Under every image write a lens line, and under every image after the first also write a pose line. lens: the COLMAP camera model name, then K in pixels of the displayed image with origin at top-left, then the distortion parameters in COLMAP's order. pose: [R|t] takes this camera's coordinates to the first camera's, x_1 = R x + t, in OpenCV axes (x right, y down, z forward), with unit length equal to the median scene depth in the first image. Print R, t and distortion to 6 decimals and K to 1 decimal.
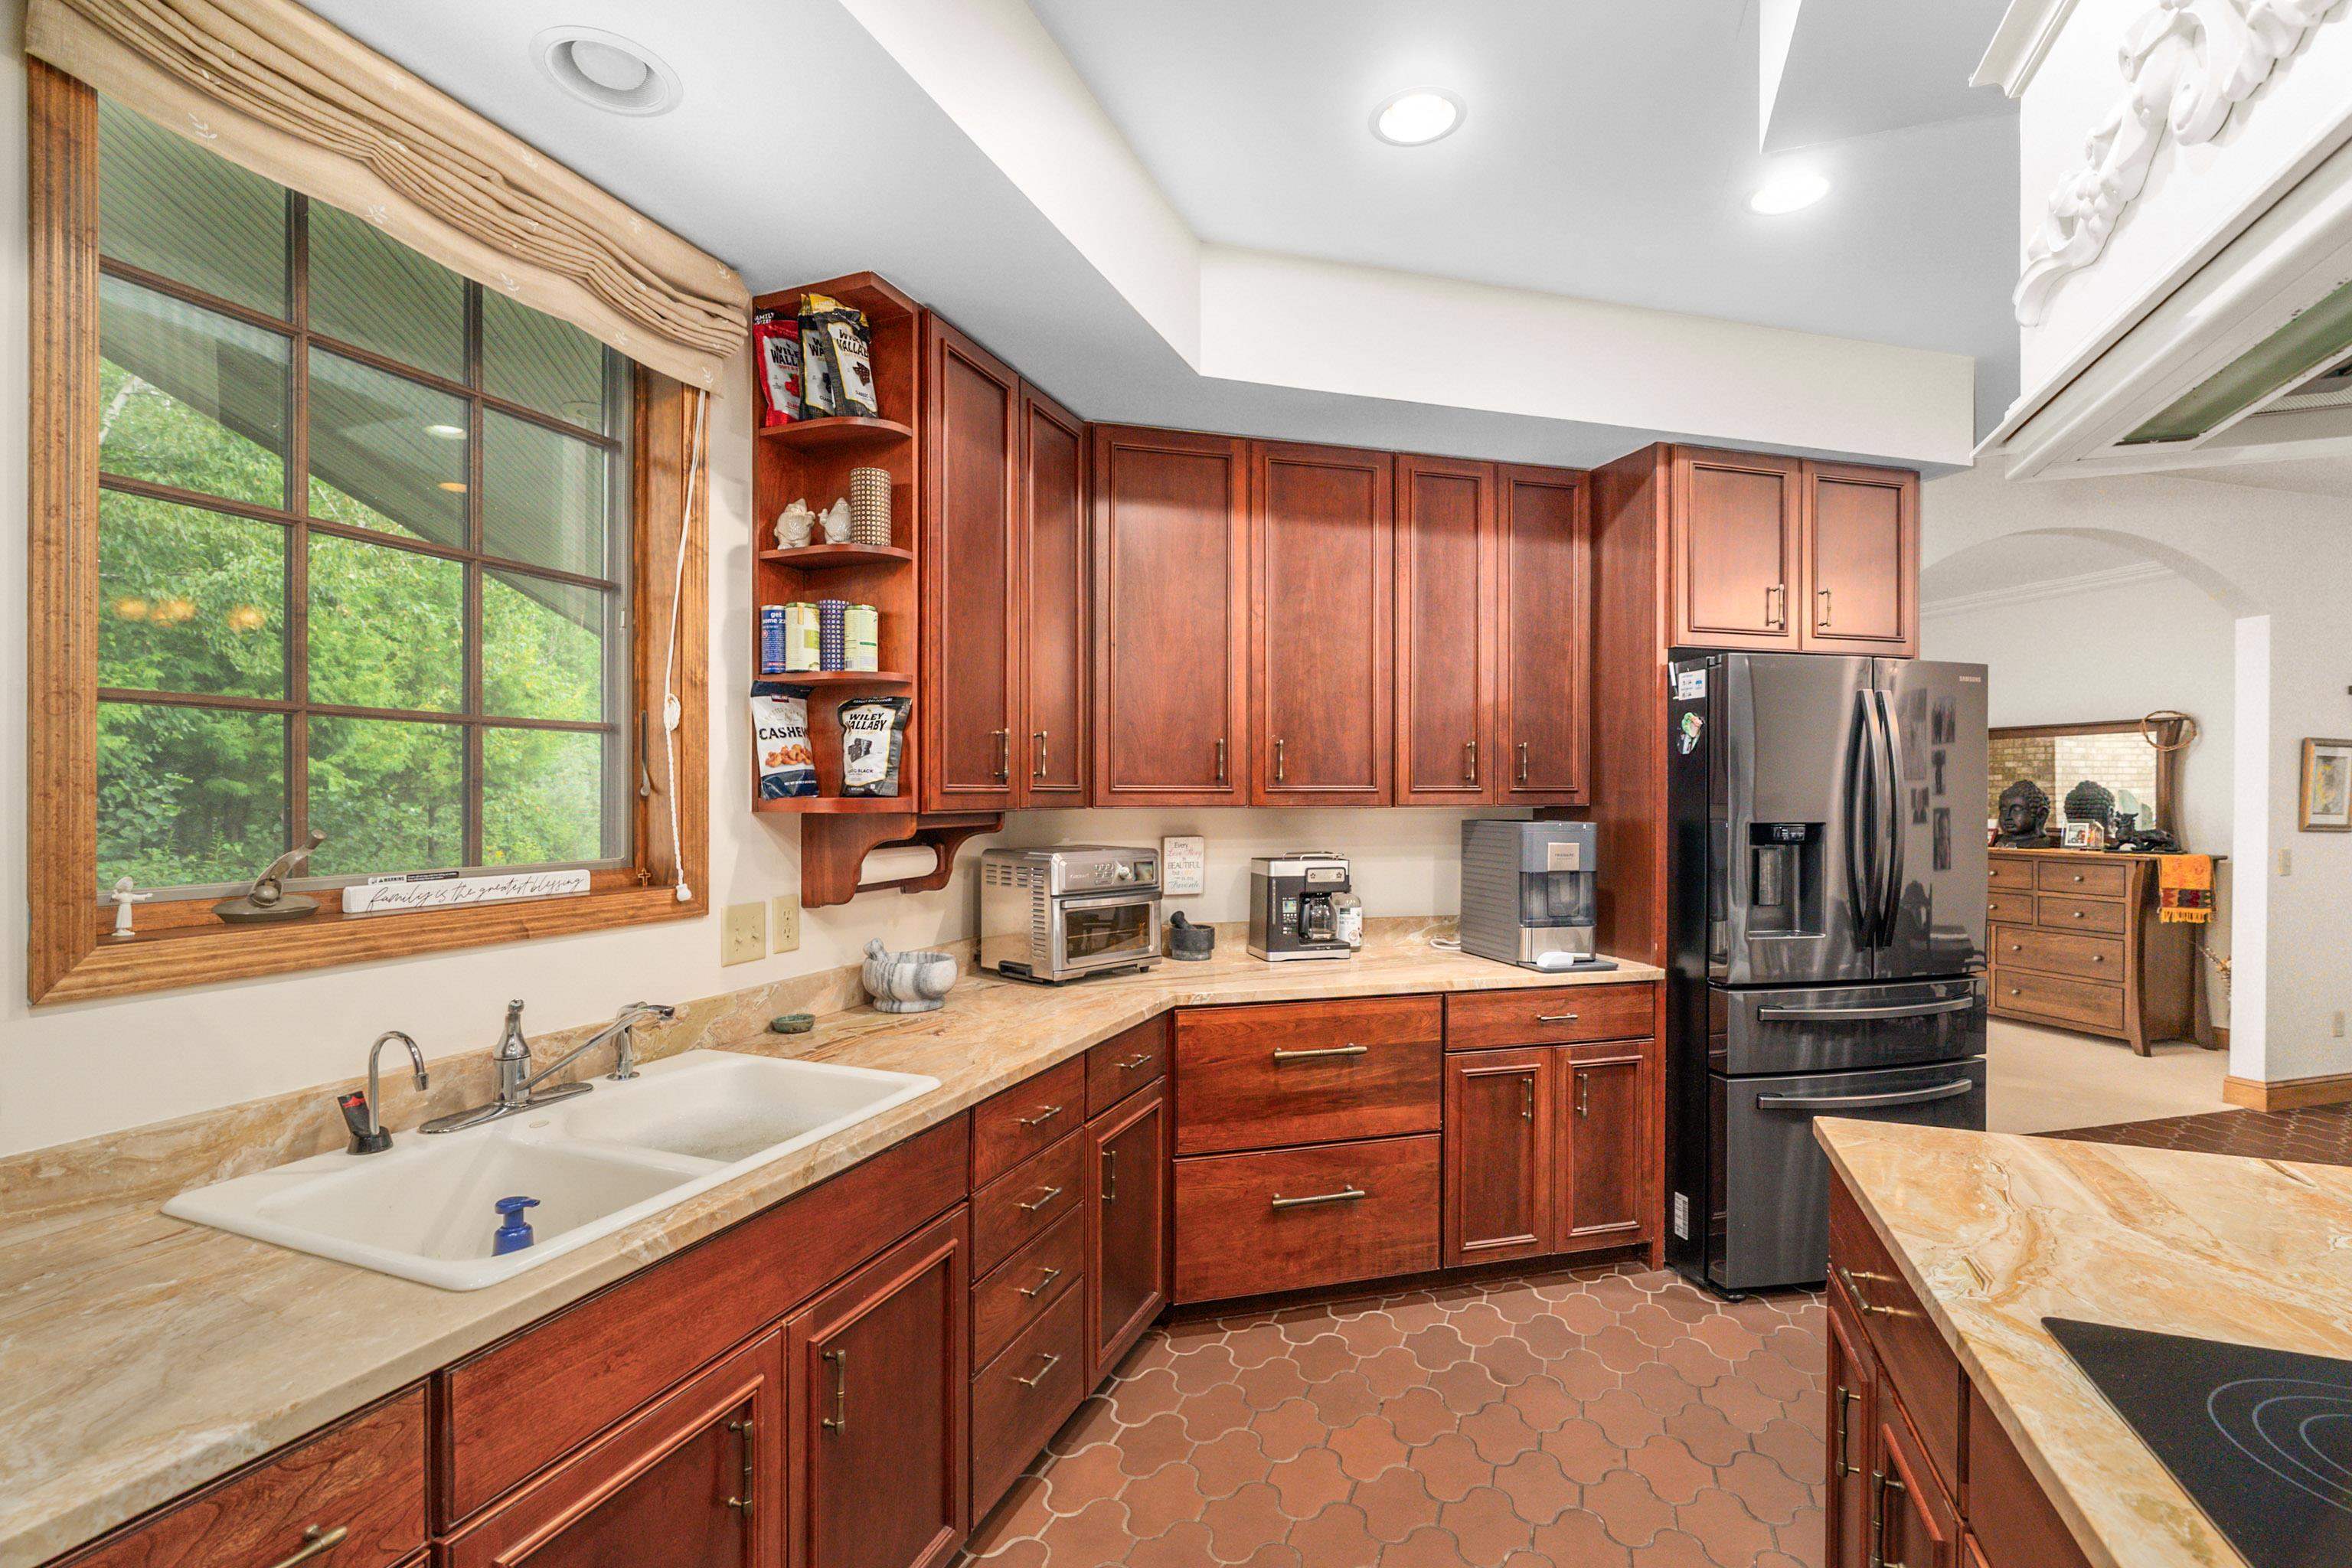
lens RADIAL K [[1071.0, 0, 1179.4], [0, 1071.0, 803.2], [0, 0, 1]] dist [-0.003706, 0.000143]
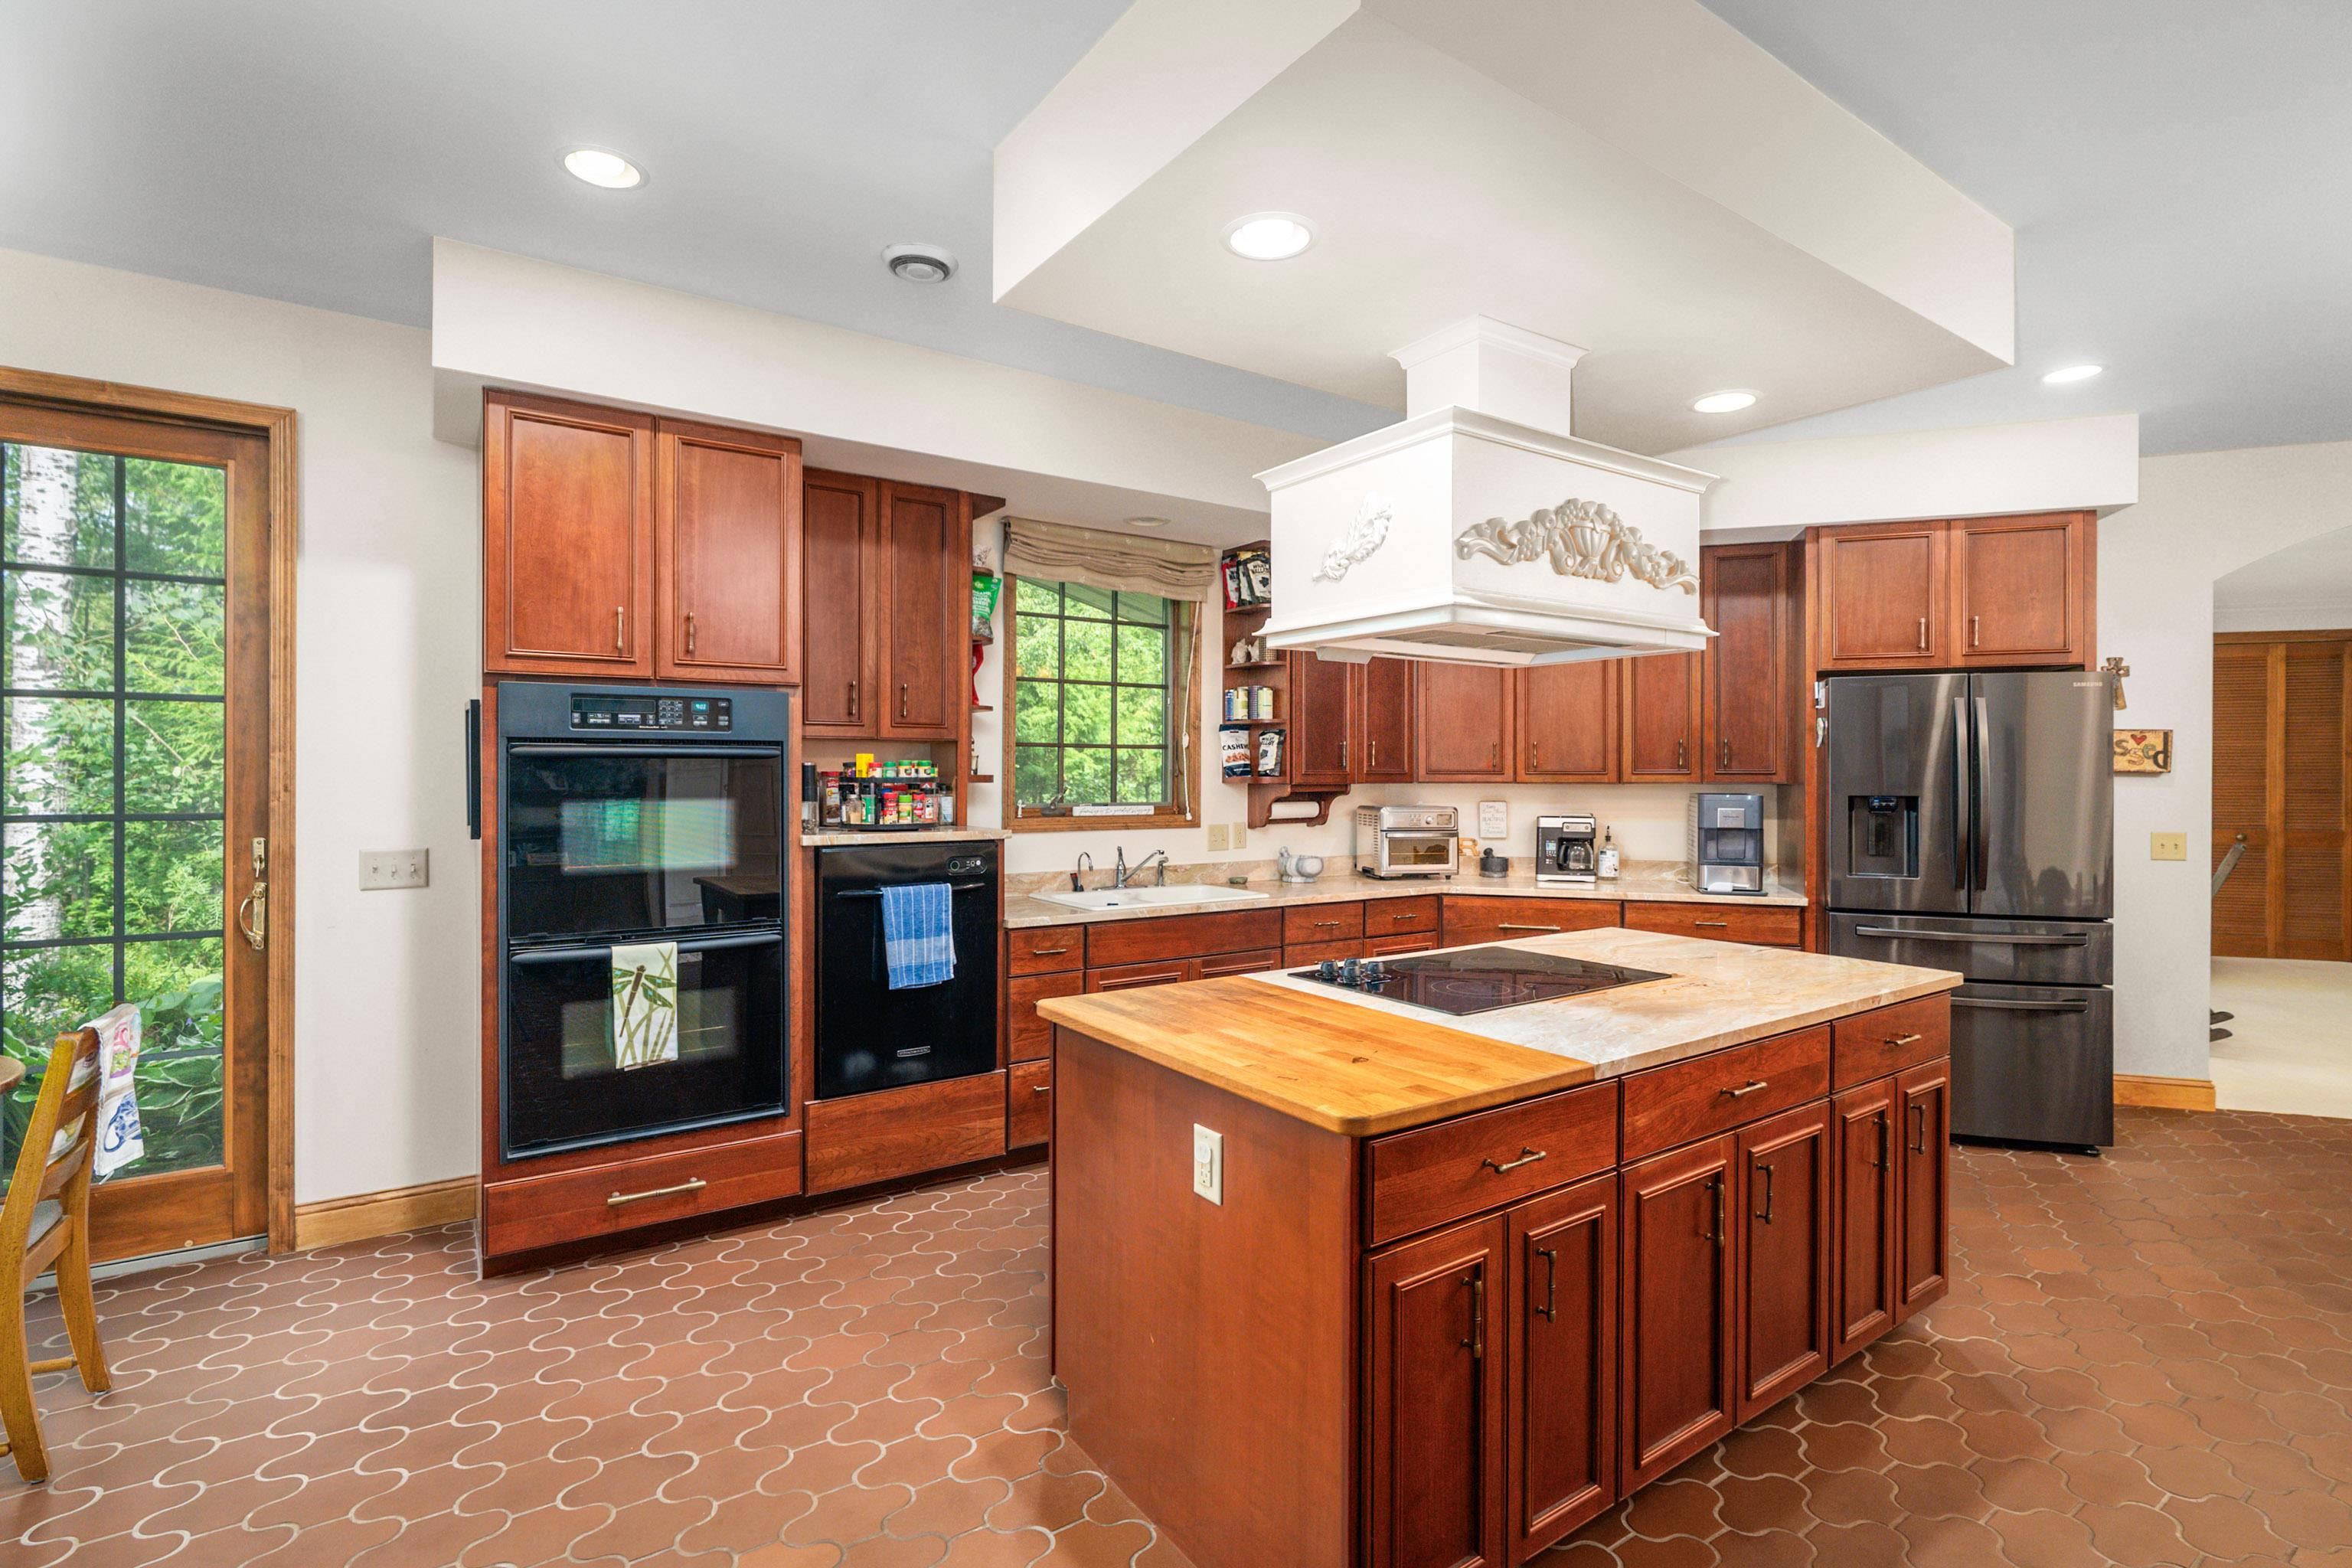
lens RADIAL K [[1124.6, 0, 1189.6], [0, 1124.6, 779.9], [0, 0, 1]] dist [-0.005346, -0.000159]
pose [[0.832631, 0.003120, -0.553819, 0.601245], [-0.005152, 0.999984, -0.002112, 0.004946], [0.553804, 0.004612, 0.832634, -0.701564]]
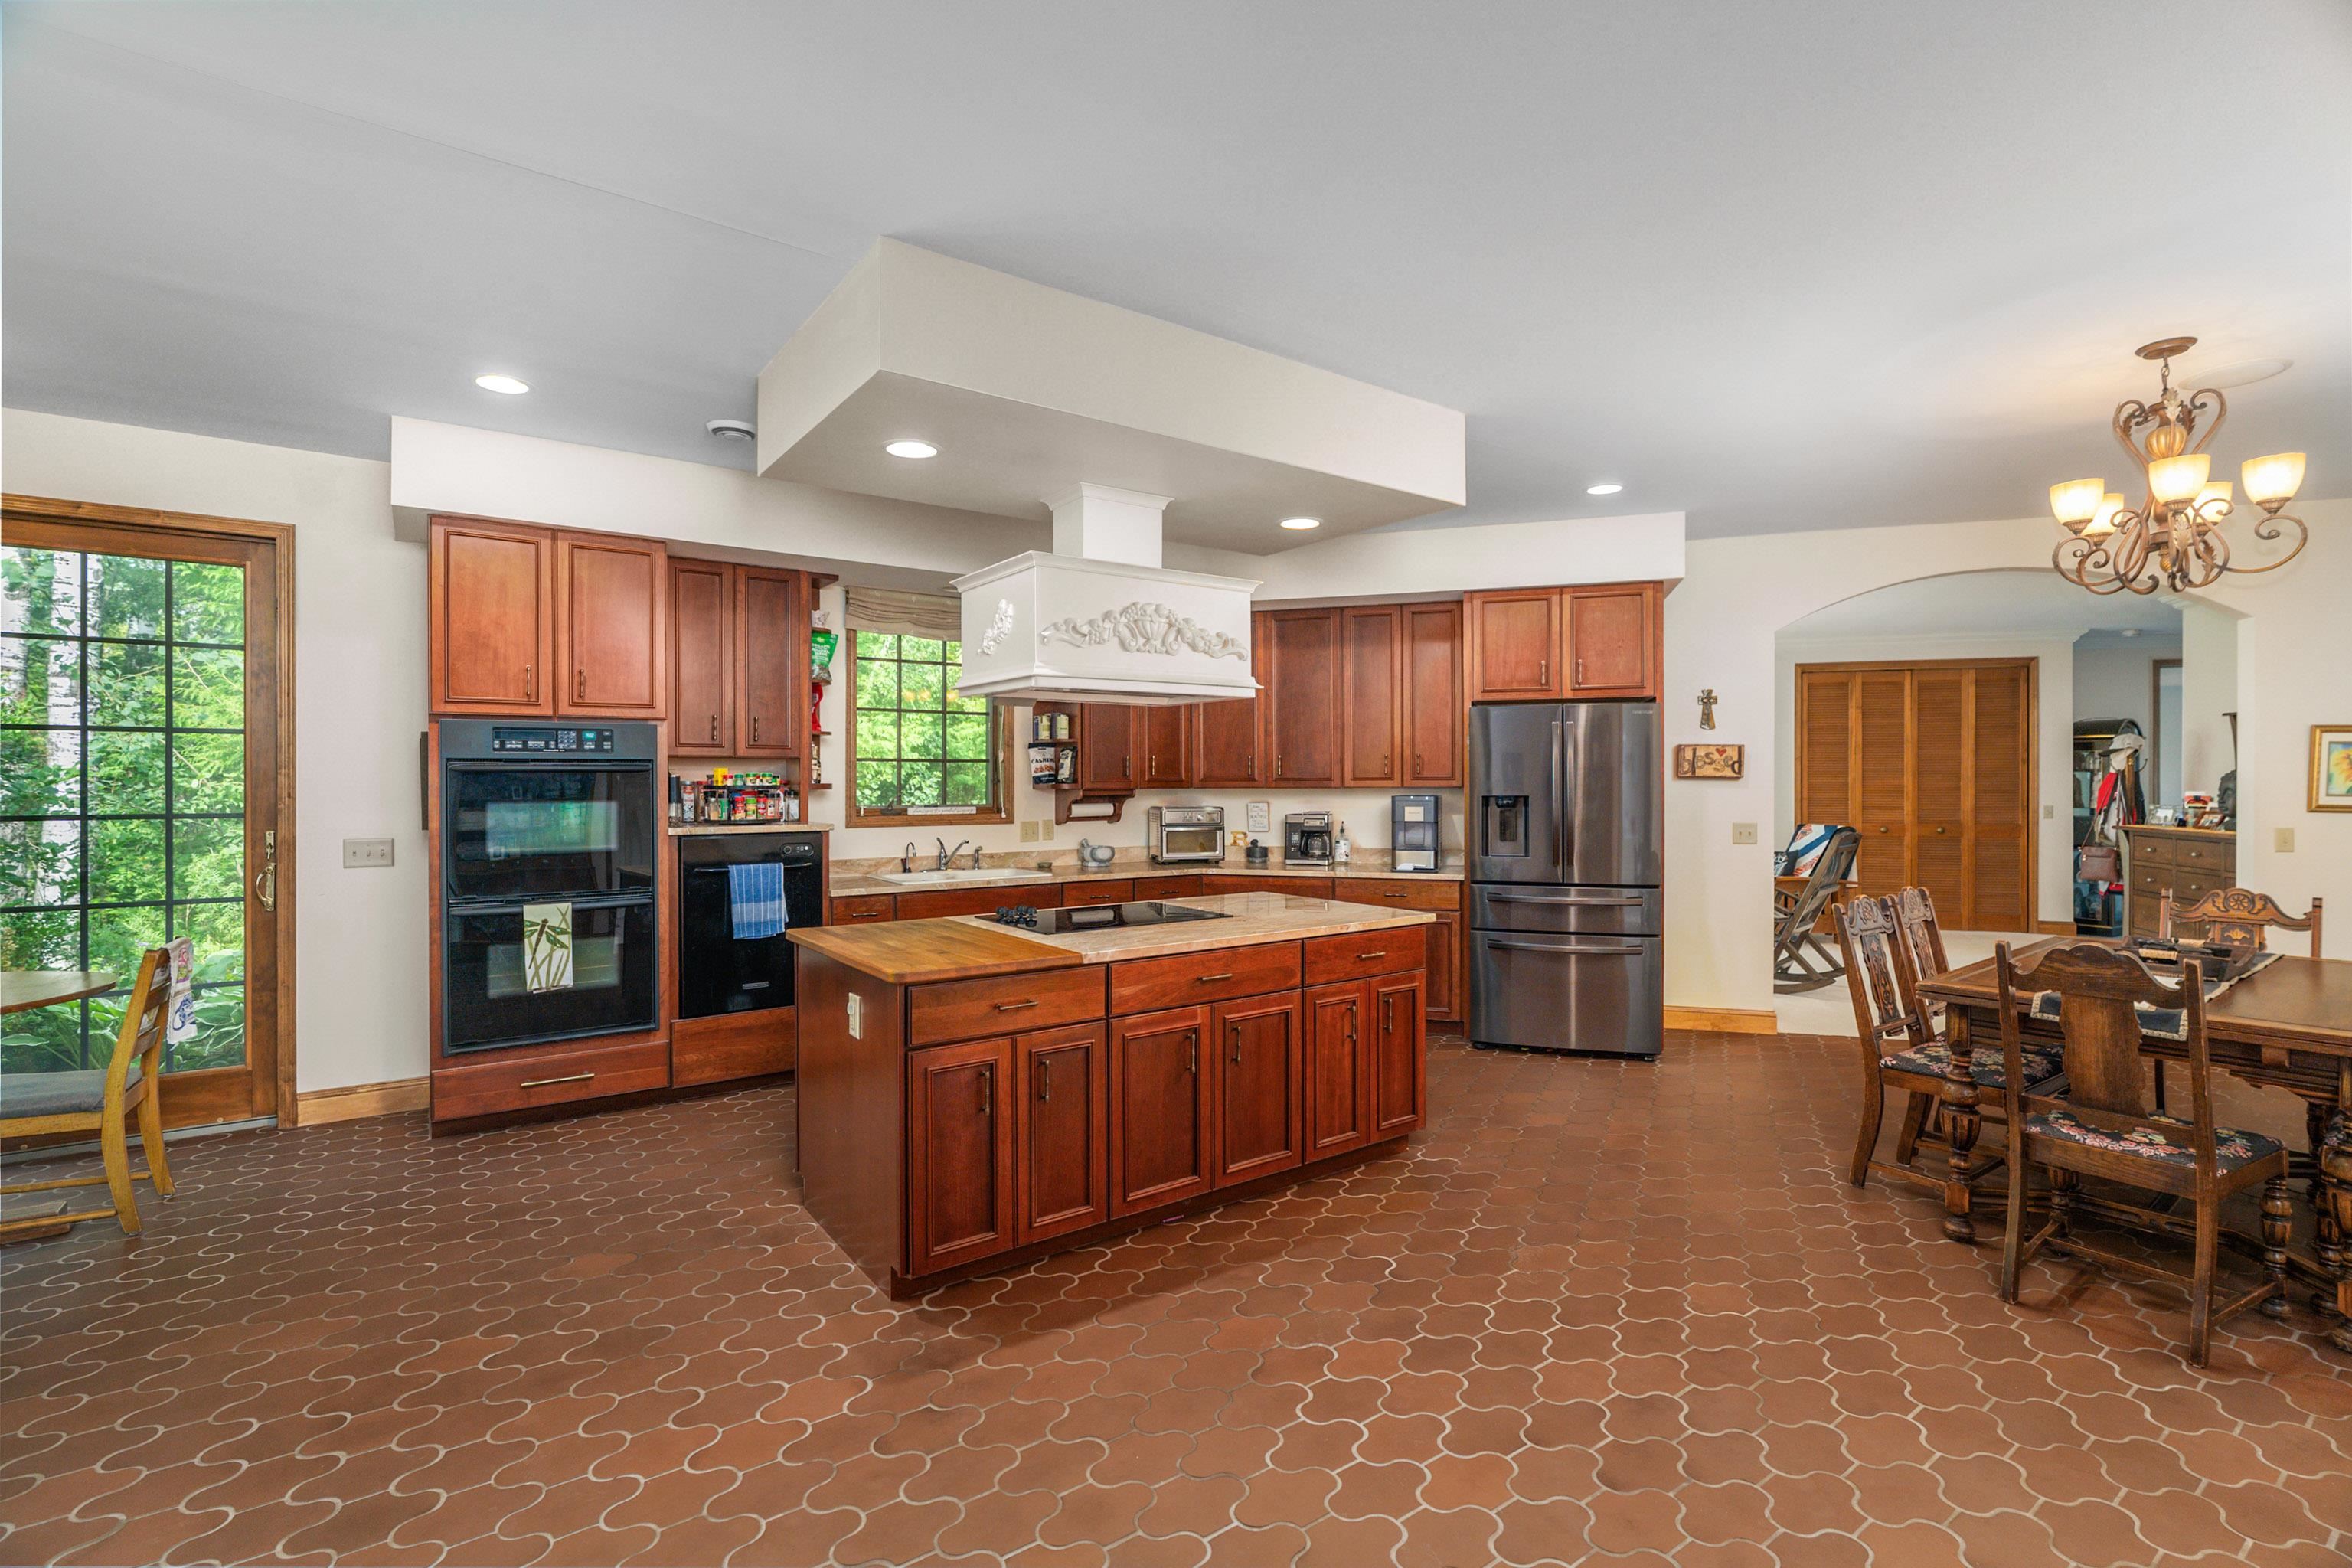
lens RADIAL K [[1079.1, 0, 1183.5], [0, 1079.1, 788.6], [0, 0, 1]] dist [-0.004664, -0.000202]
pose [[0.843331, -0.000137, -0.537395, 1.057601], [-0.000431, 0.999999, -0.000930, 0.007273], [0.537395, 0.001016, 0.843330, -0.854048]]
